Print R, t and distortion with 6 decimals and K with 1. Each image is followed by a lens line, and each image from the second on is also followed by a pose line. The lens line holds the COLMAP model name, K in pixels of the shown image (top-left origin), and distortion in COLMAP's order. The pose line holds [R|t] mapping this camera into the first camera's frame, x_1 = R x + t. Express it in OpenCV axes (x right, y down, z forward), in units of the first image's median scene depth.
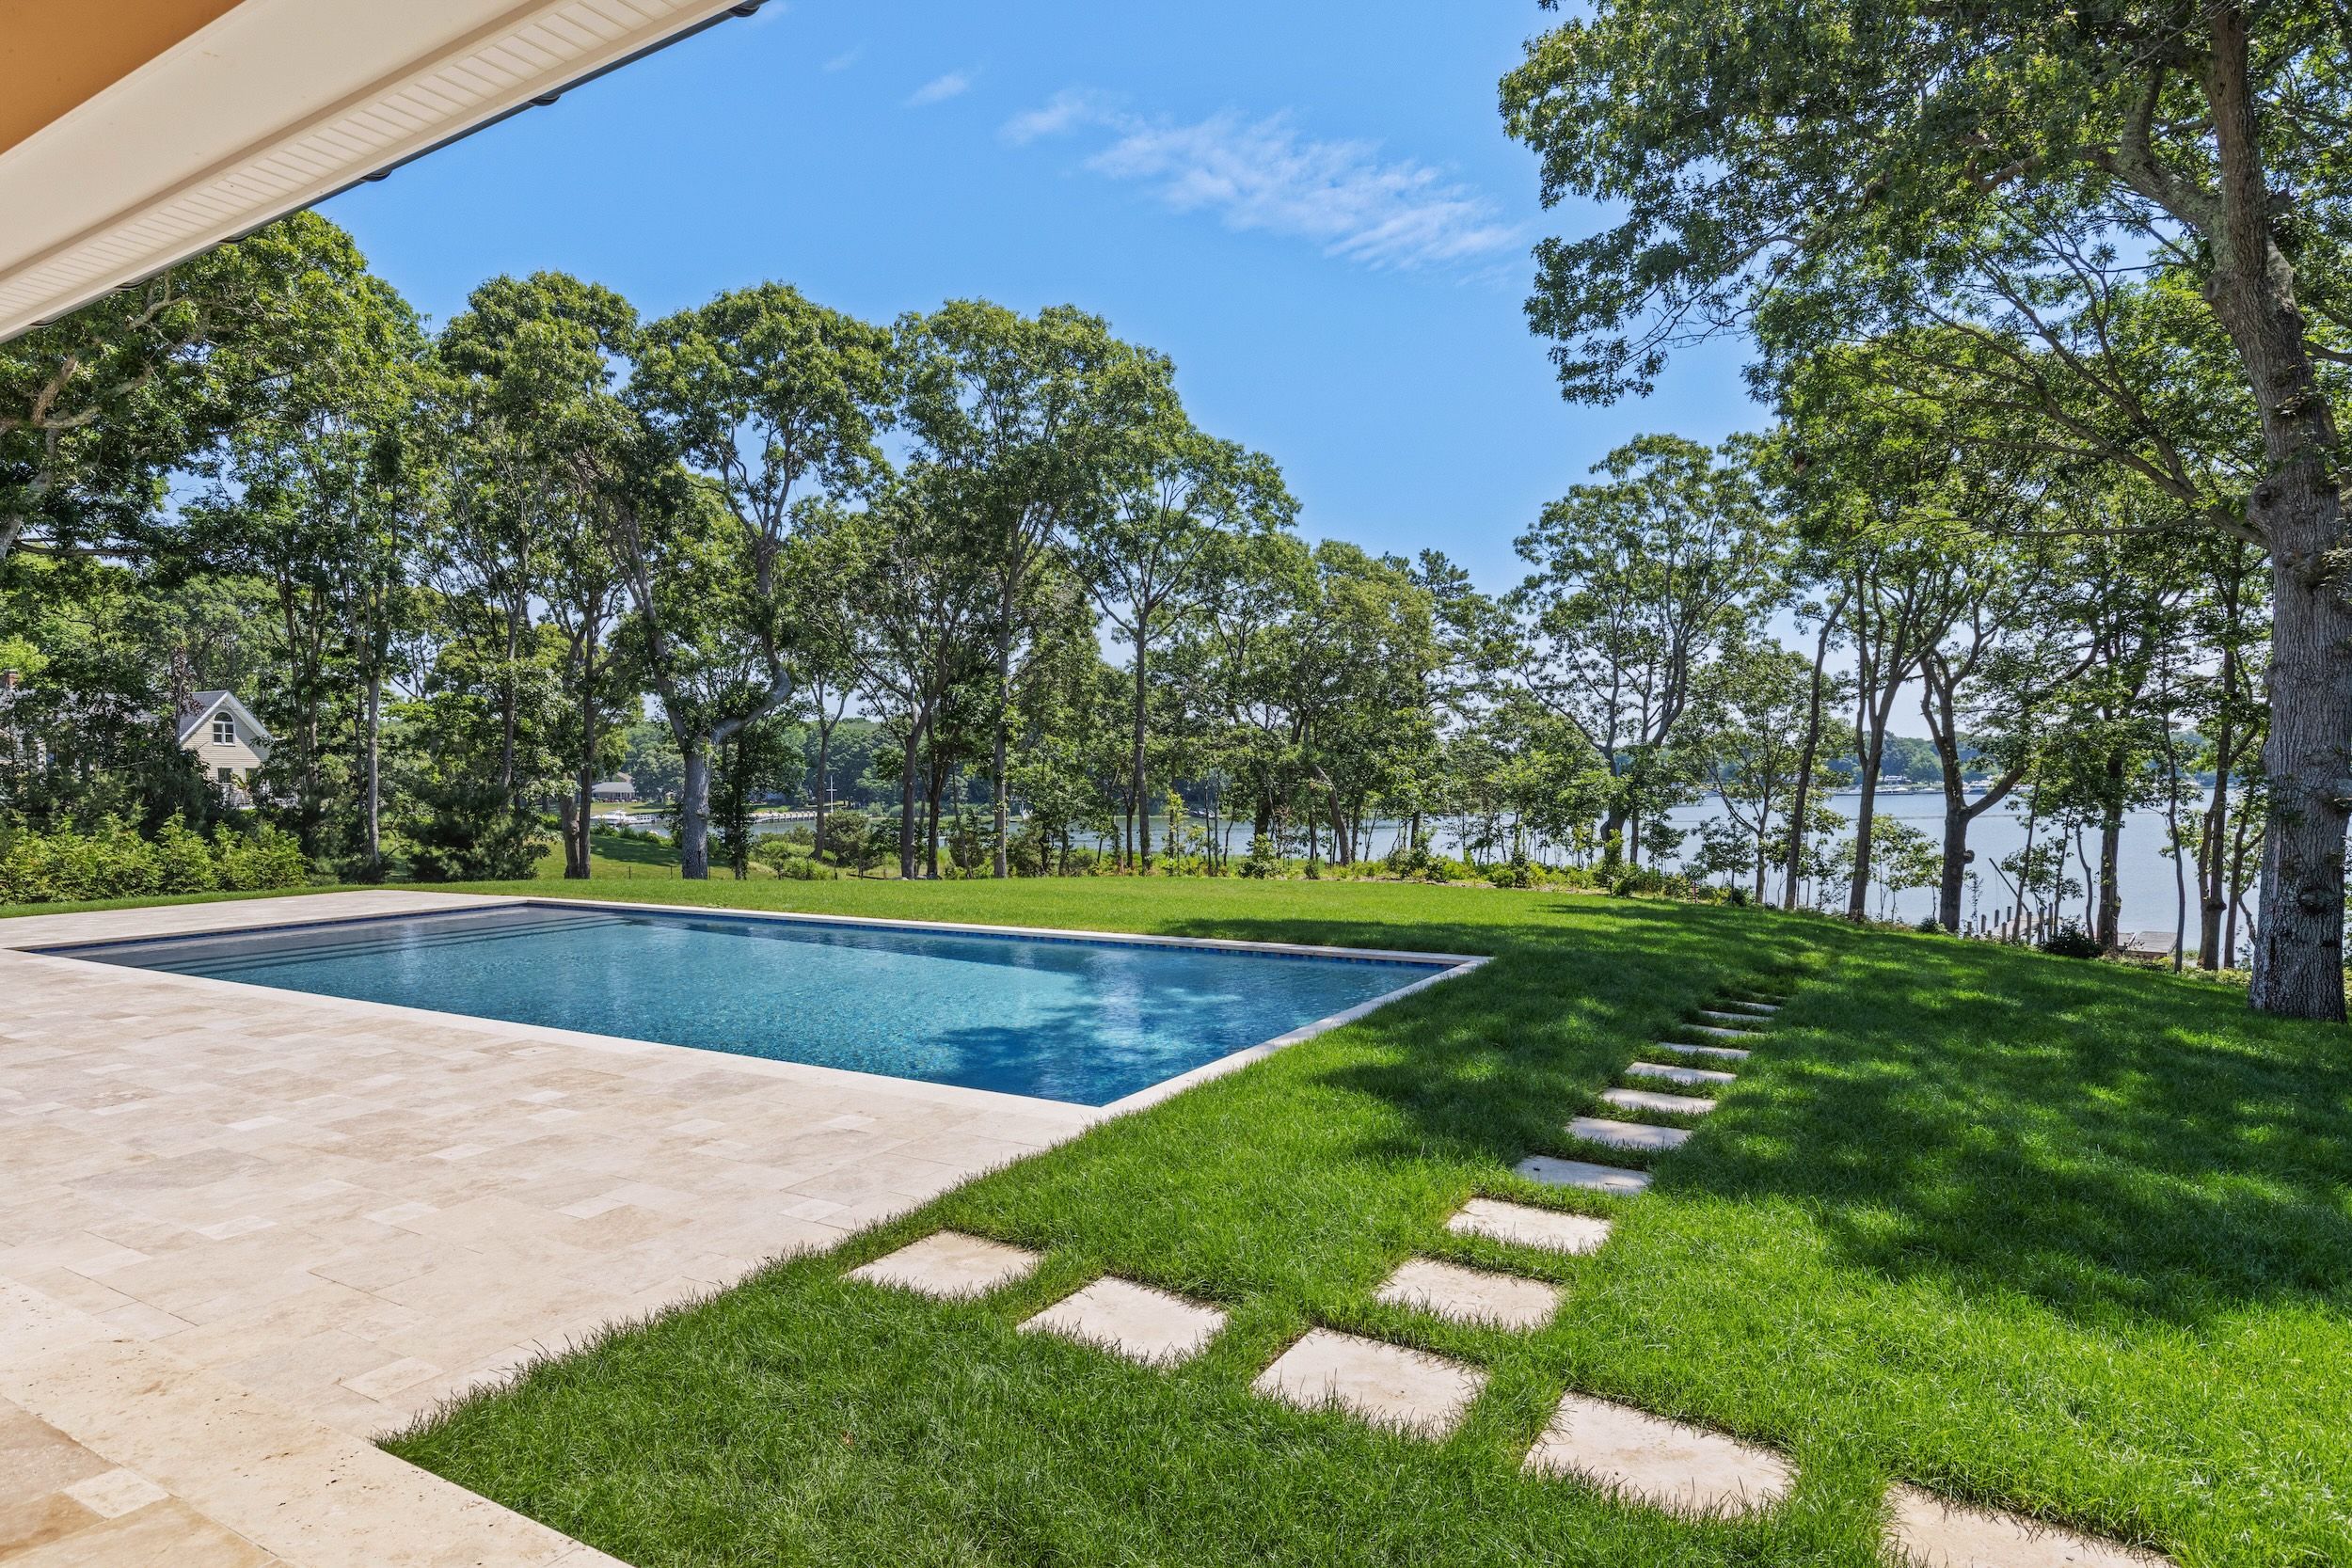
lens RADIAL K [[1315.0, 0, 1169.4], [0, 1315.0, 856.6], [0, 0, 1]] dist [0.003209, 0.000311]
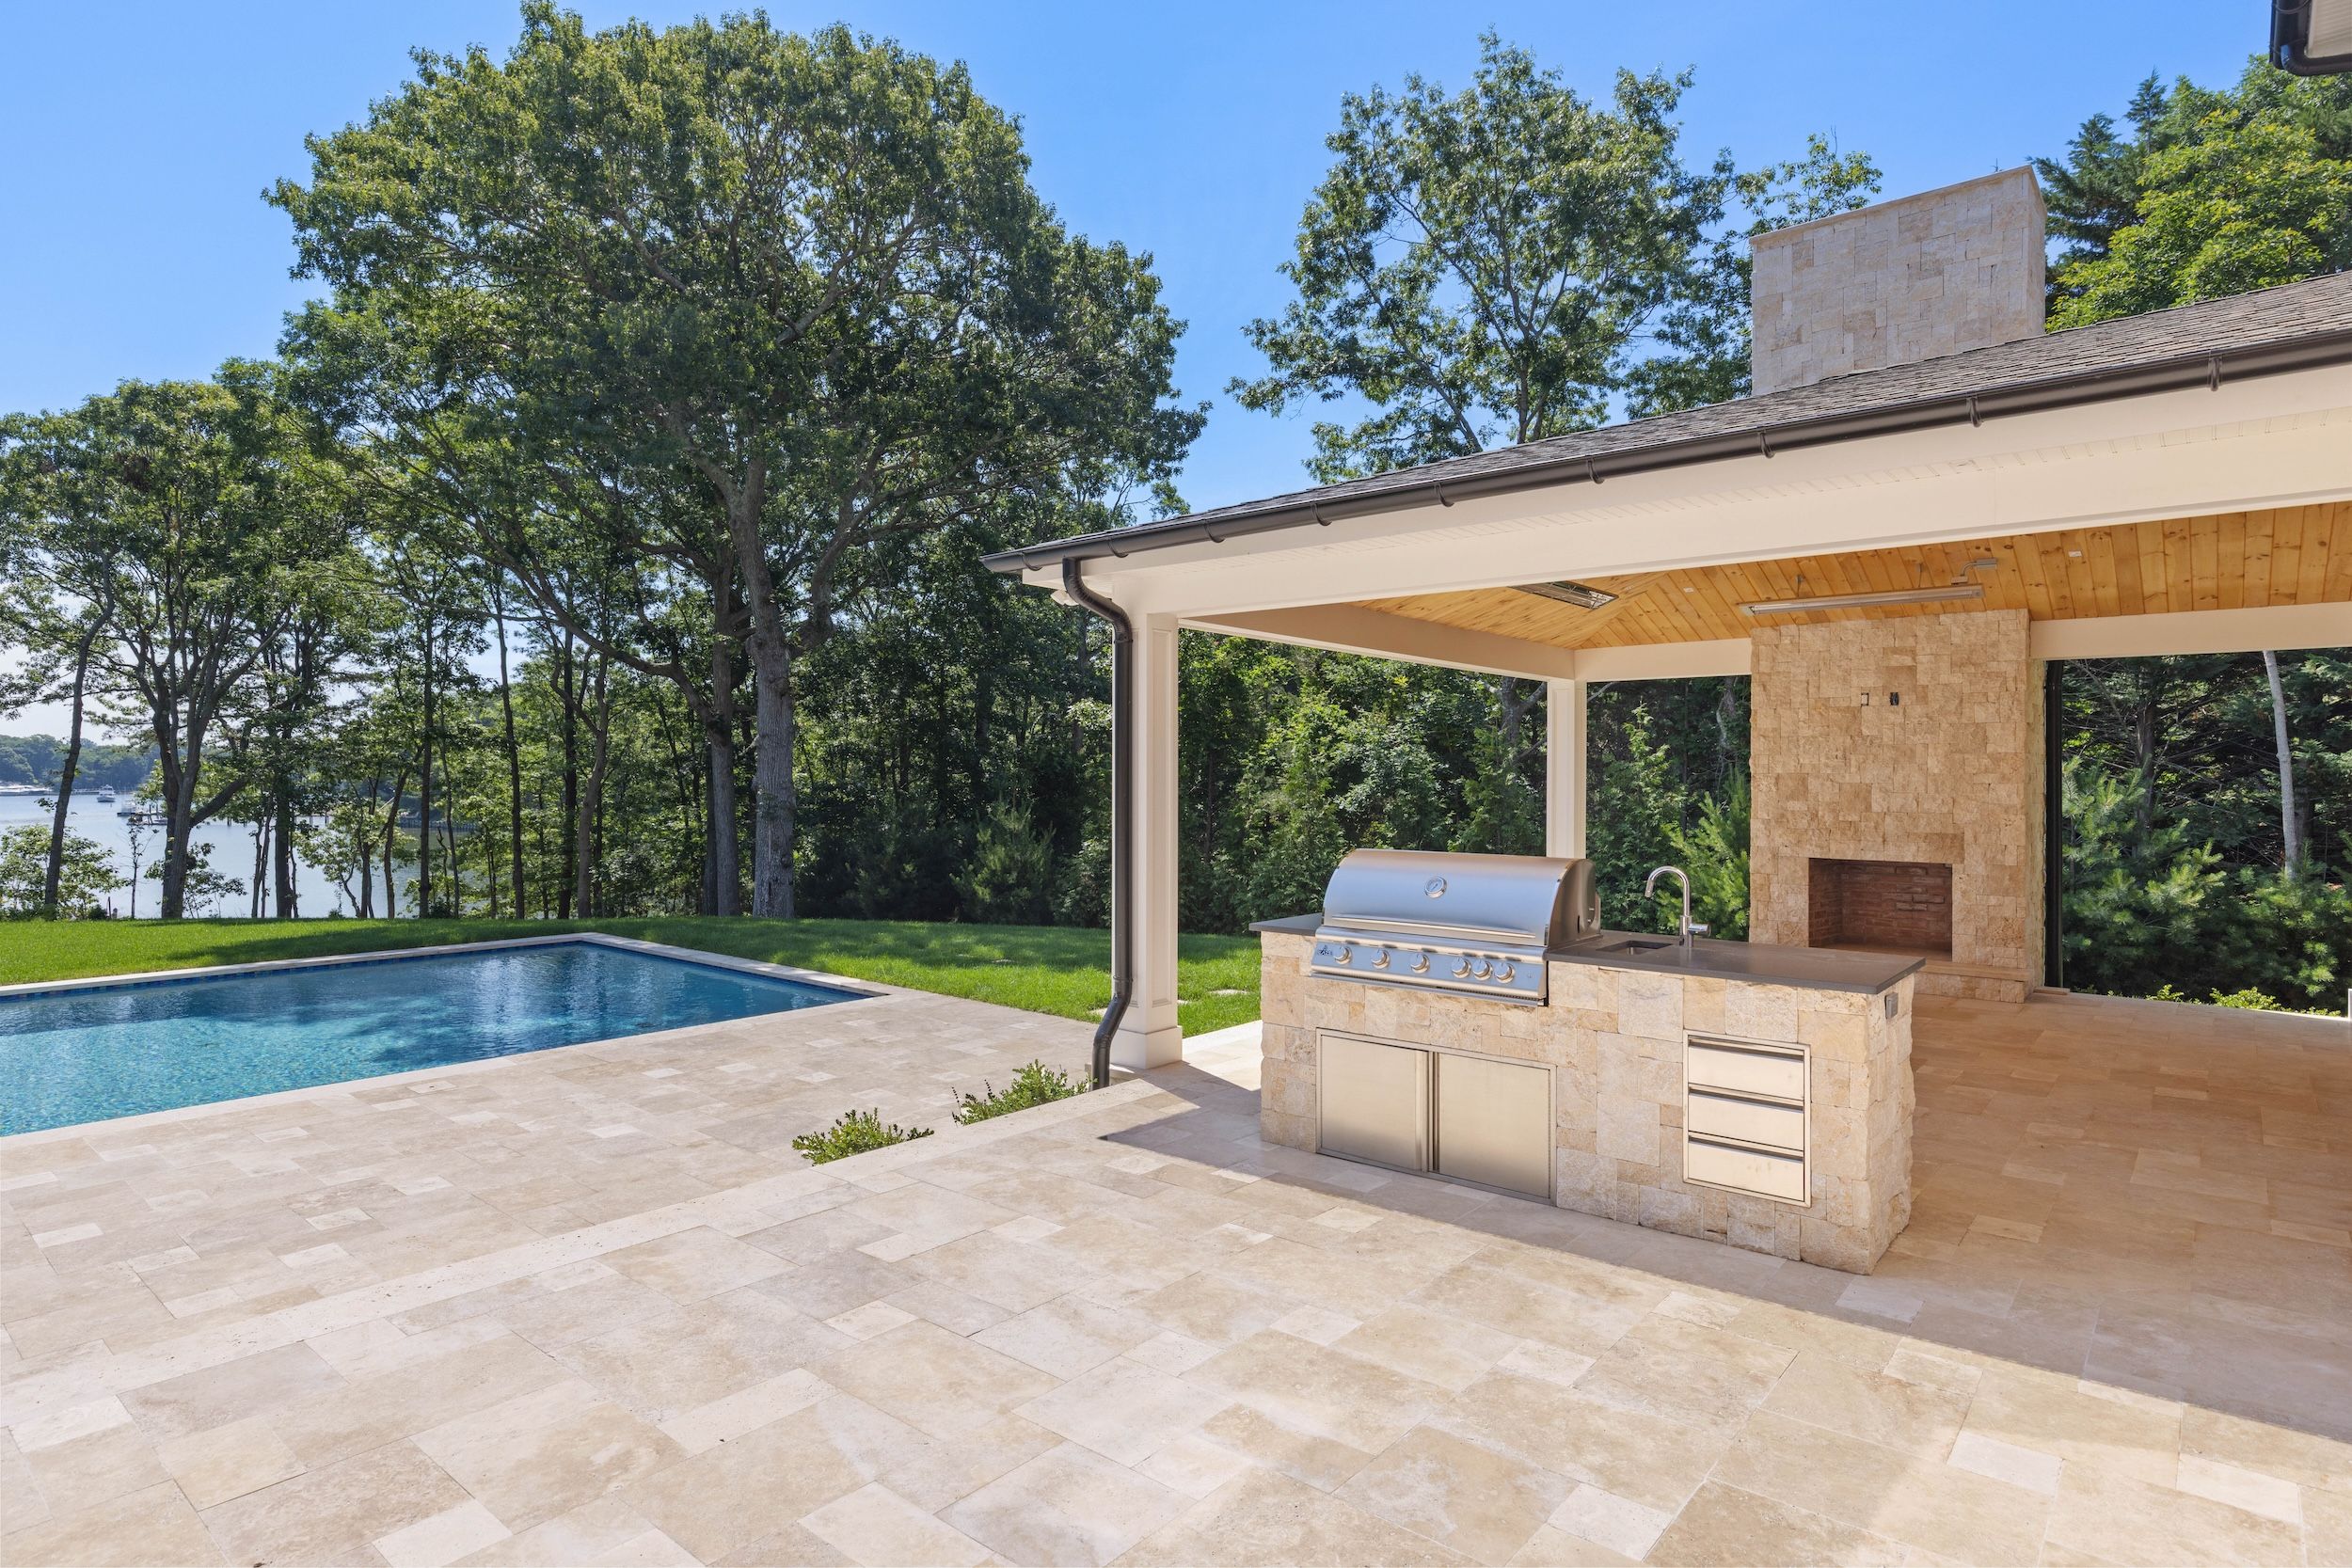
lens RADIAL K [[1251.9, 0, 1181.4], [0, 1251.9, 770.8], [0, 0, 1]] dist [-0.000727, 0.001304]
pose [[0.159386, 0.015609, 0.987093, -0.230980], [0.053861, 0.998248, -0.024483, -0.006383], [-0.985746, 0.057068, 0.158266, 0.049546]]
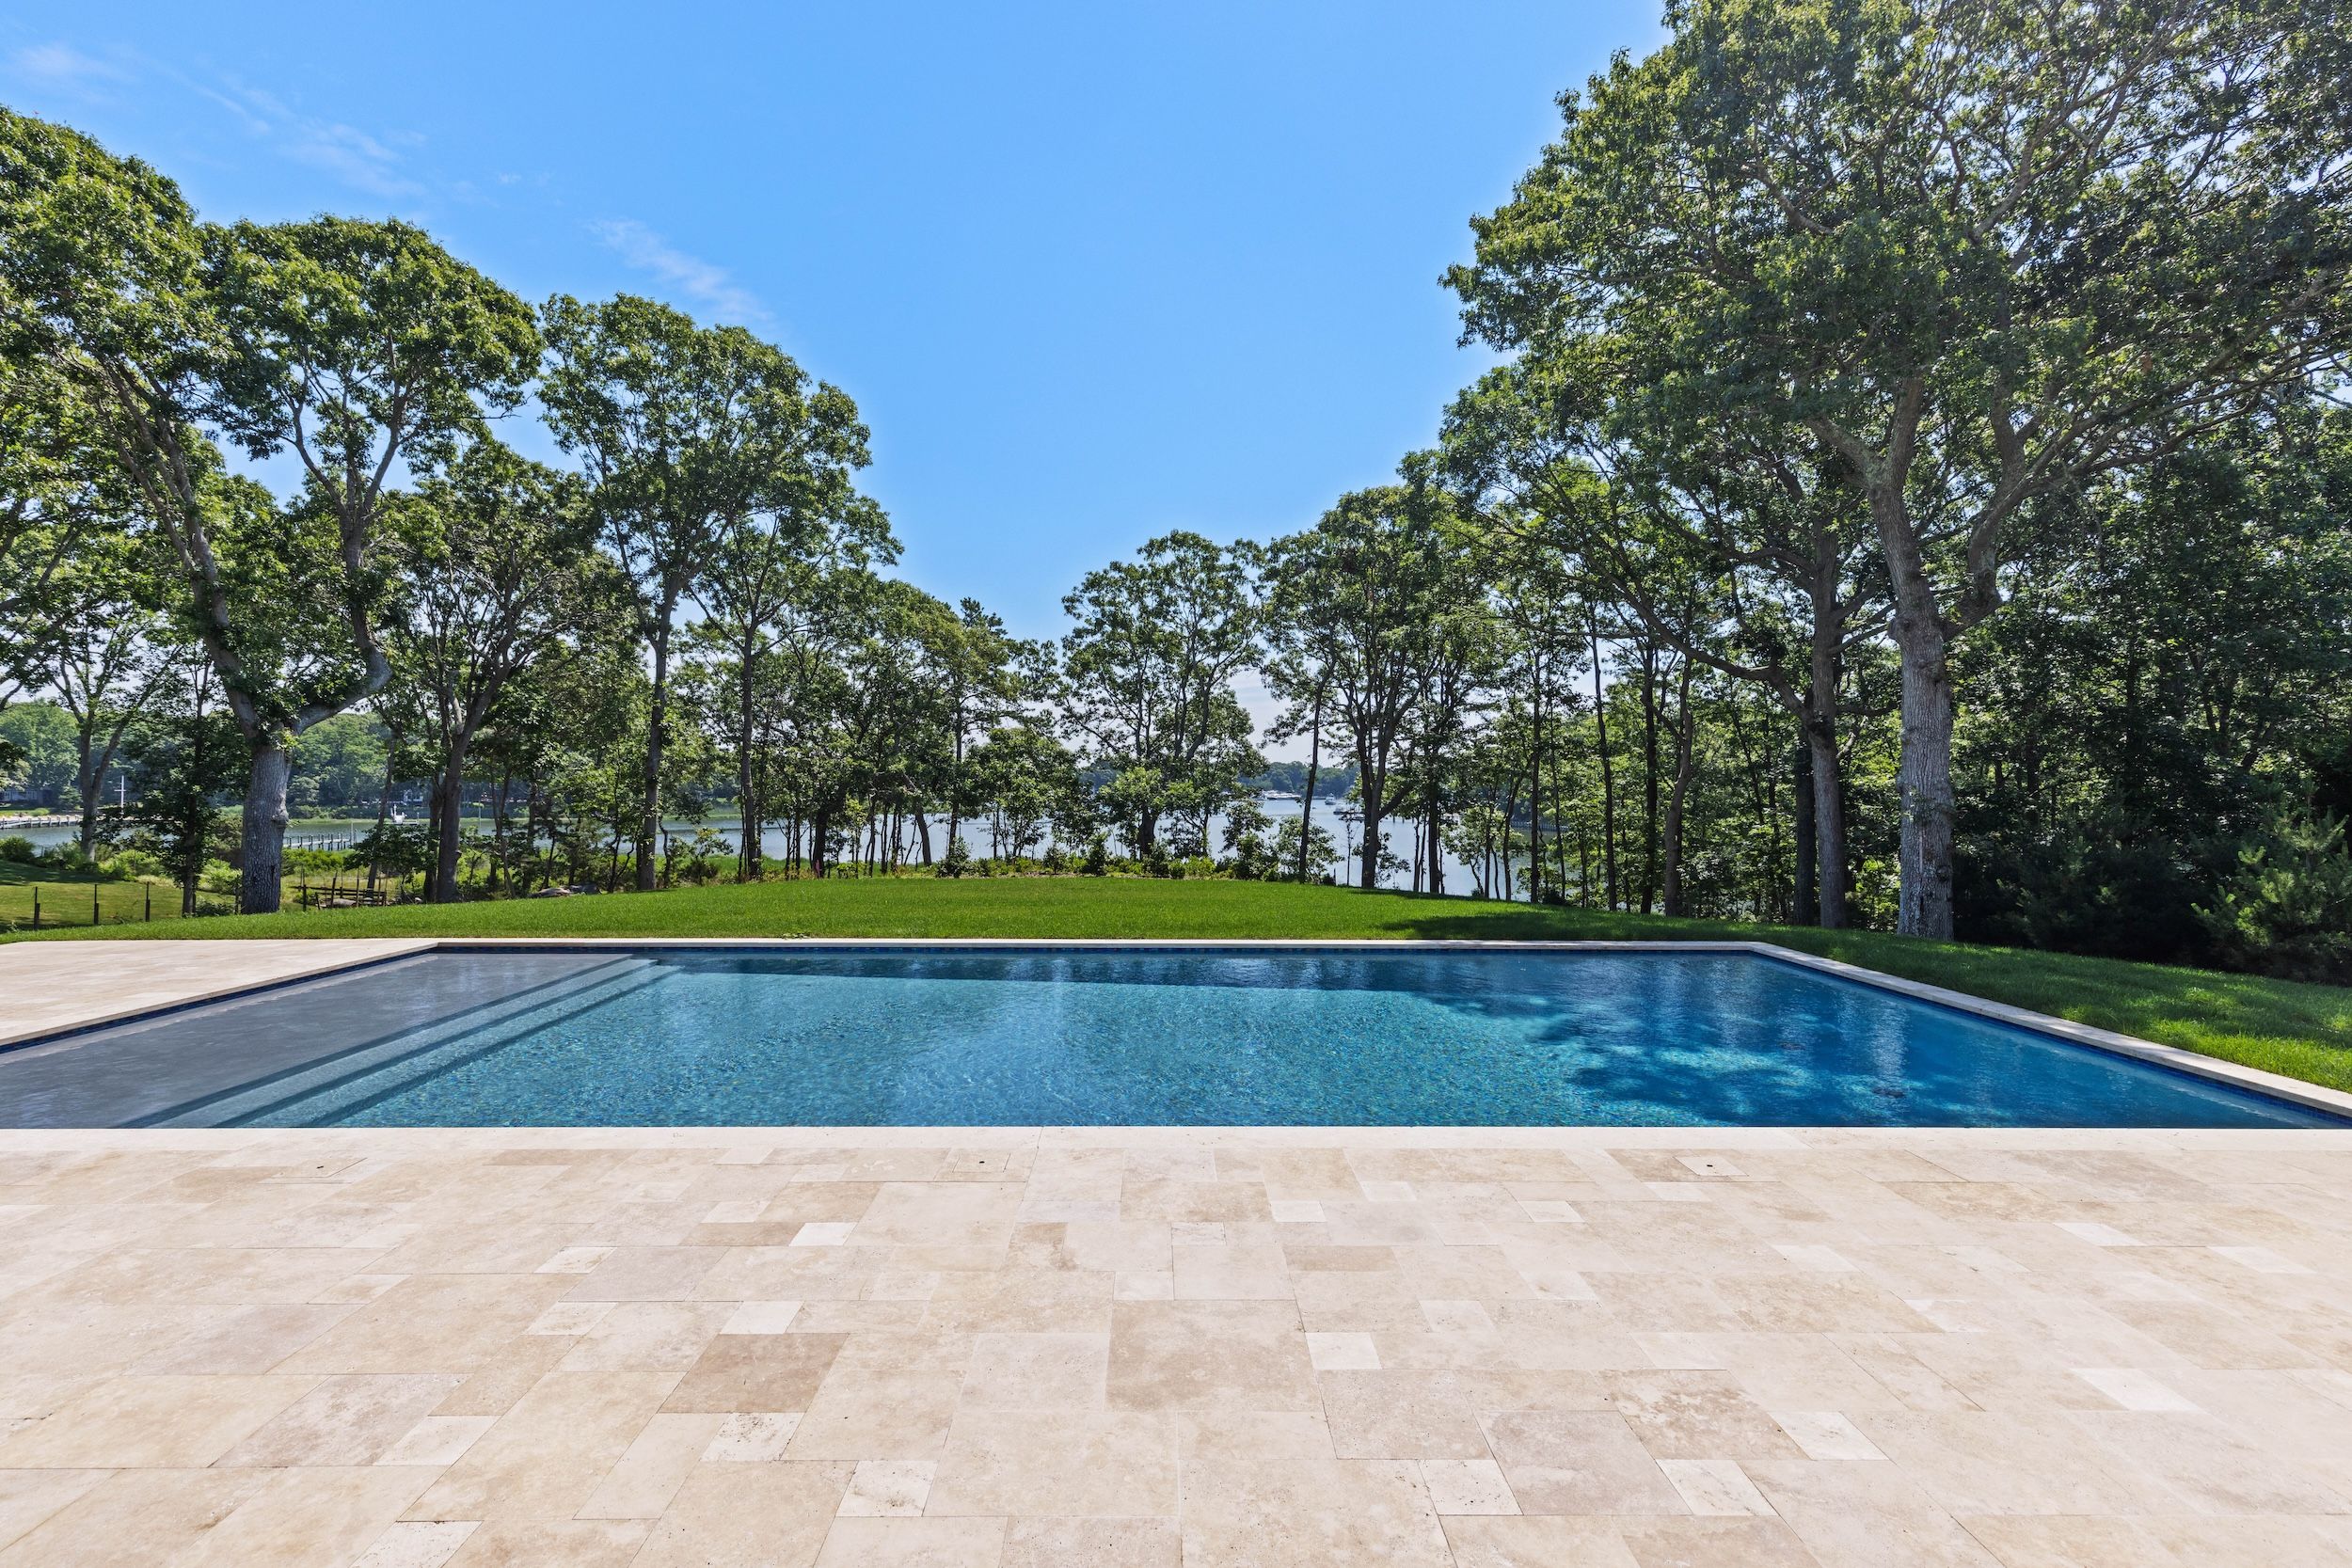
lens RADIAL K [[1053.0, 0, 1176.0], [0, 1053.0, 784.0], [0, 0, 1]] dist [0.001113, 0.000215]
pose [[0.847941, 0.015682, 0.529859, -0.180736], [0.017795, 0.998157, -0.058021, -0.005585], [-0.529792, 0.058627, 0.846099, 0.114526]]
